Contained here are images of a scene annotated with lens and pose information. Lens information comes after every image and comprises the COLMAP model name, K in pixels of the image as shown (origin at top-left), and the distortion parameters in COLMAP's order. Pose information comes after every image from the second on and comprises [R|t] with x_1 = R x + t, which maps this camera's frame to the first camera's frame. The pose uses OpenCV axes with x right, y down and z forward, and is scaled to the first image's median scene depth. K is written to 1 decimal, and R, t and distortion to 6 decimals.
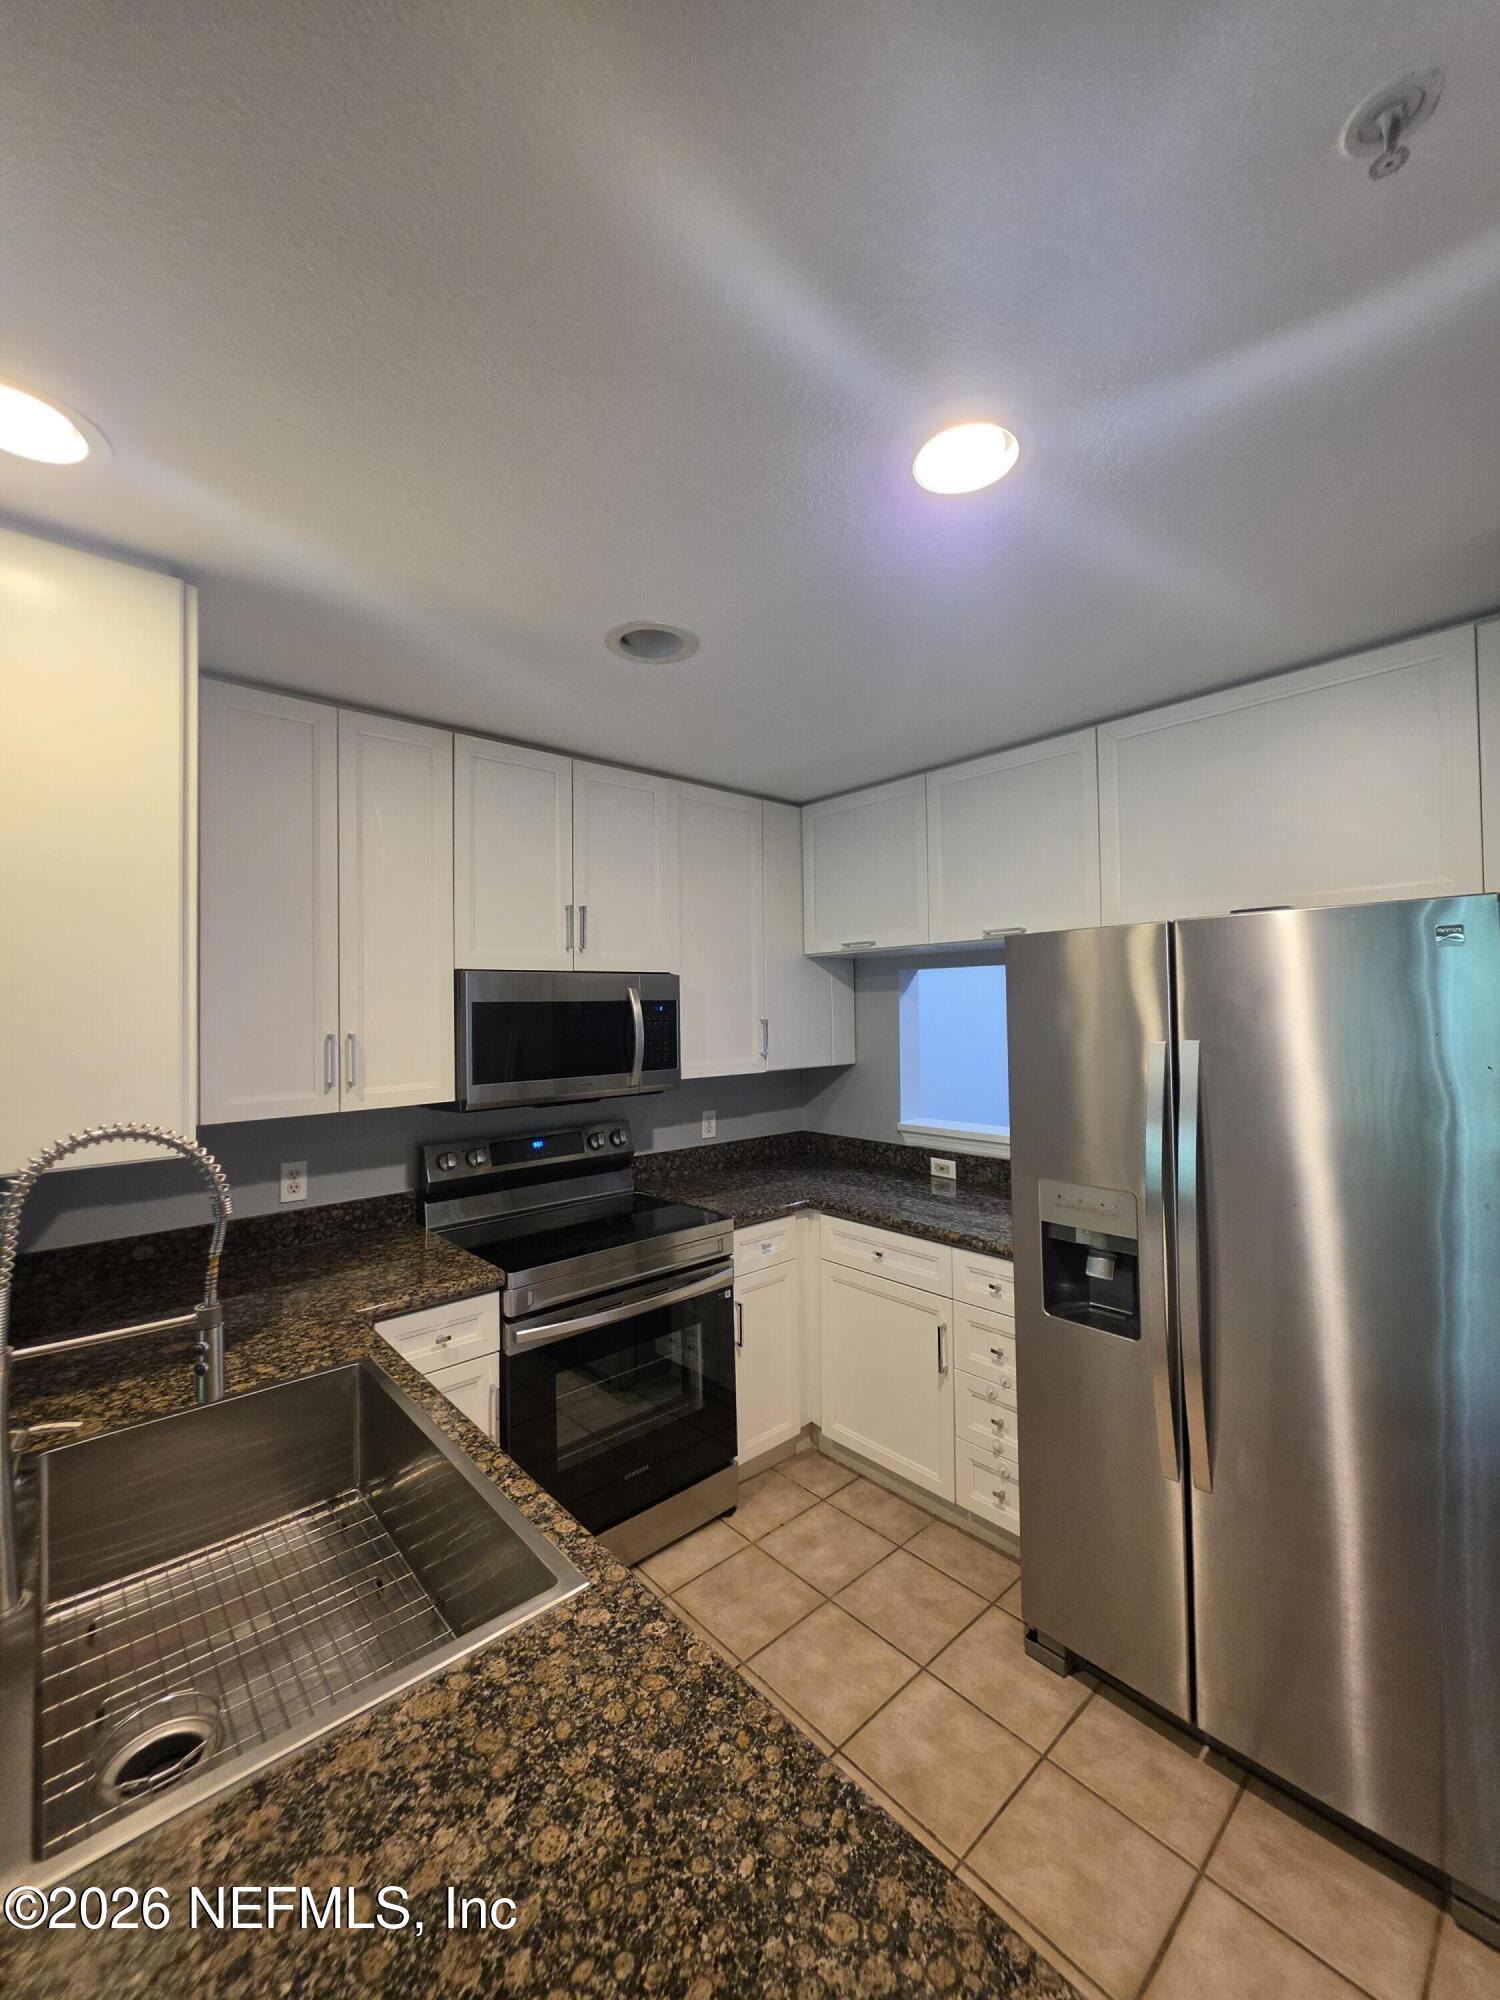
lens RADIAL K [[805.5, 0, 754.7], [0, 805.5, 990.2], [0, 0, 1]] dist [-0.005544, 0.000025]
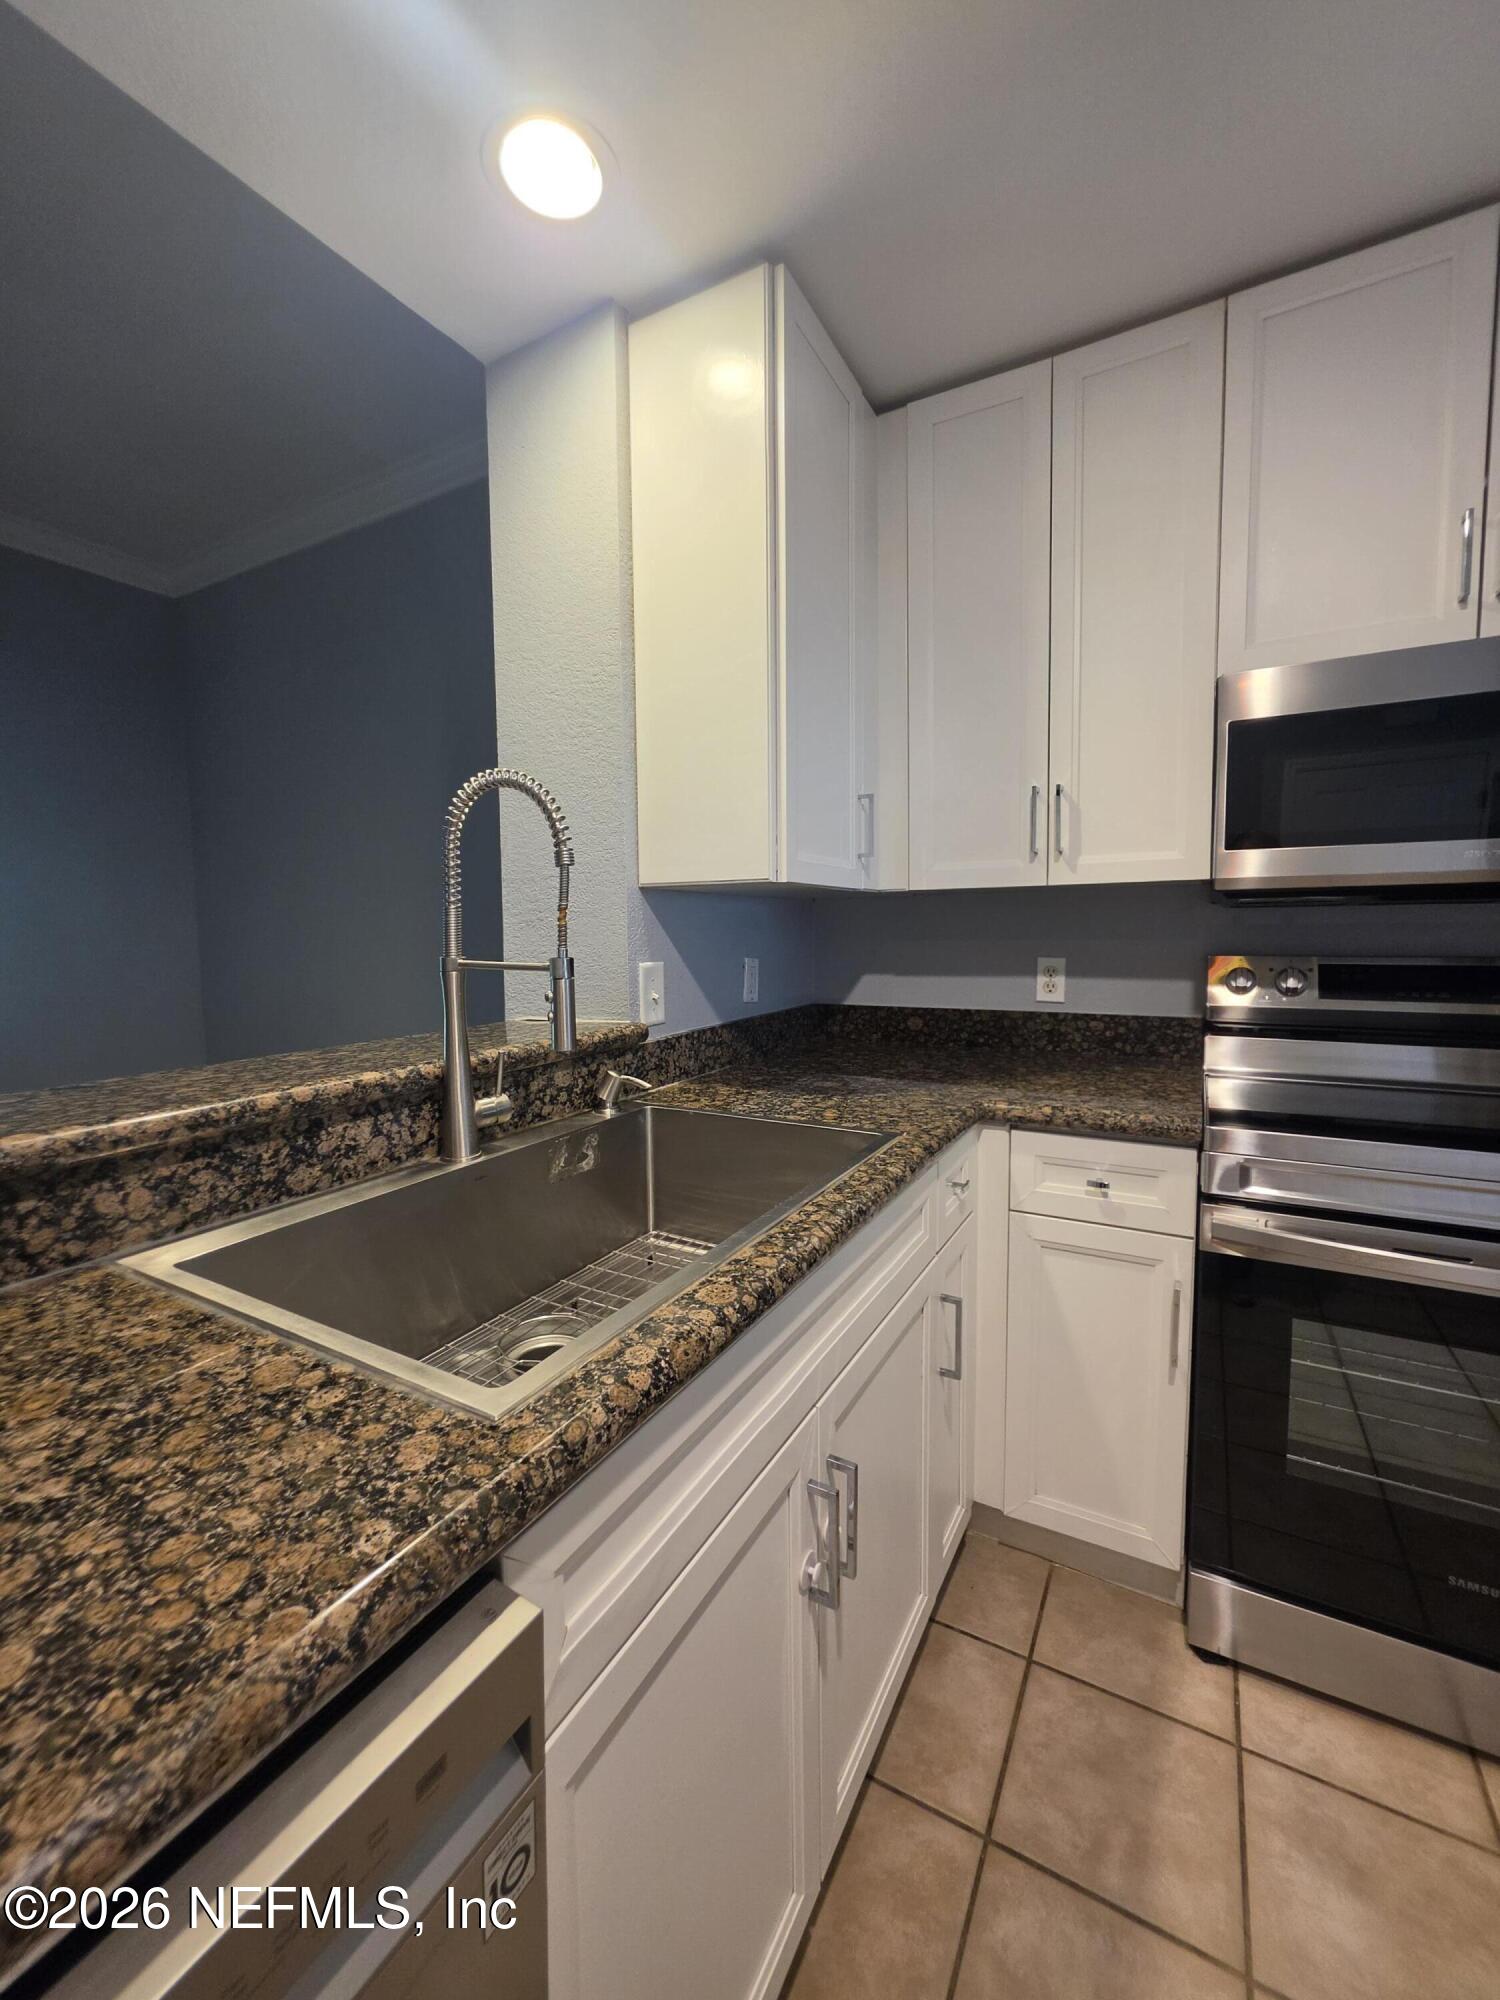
lens RADIAL K [[805.5, 0, 750.2], [0, 805.5, 990.8], [0, 0, 1]] dist [-0.005544, 0.000025]
pose [[0.319052, 0.087683, -0.943672, 0.412475], [0.023254, 0.994687, 0.100285, 0.417240], [0.947452, -0.053940, 0.315317, 1.113205]]
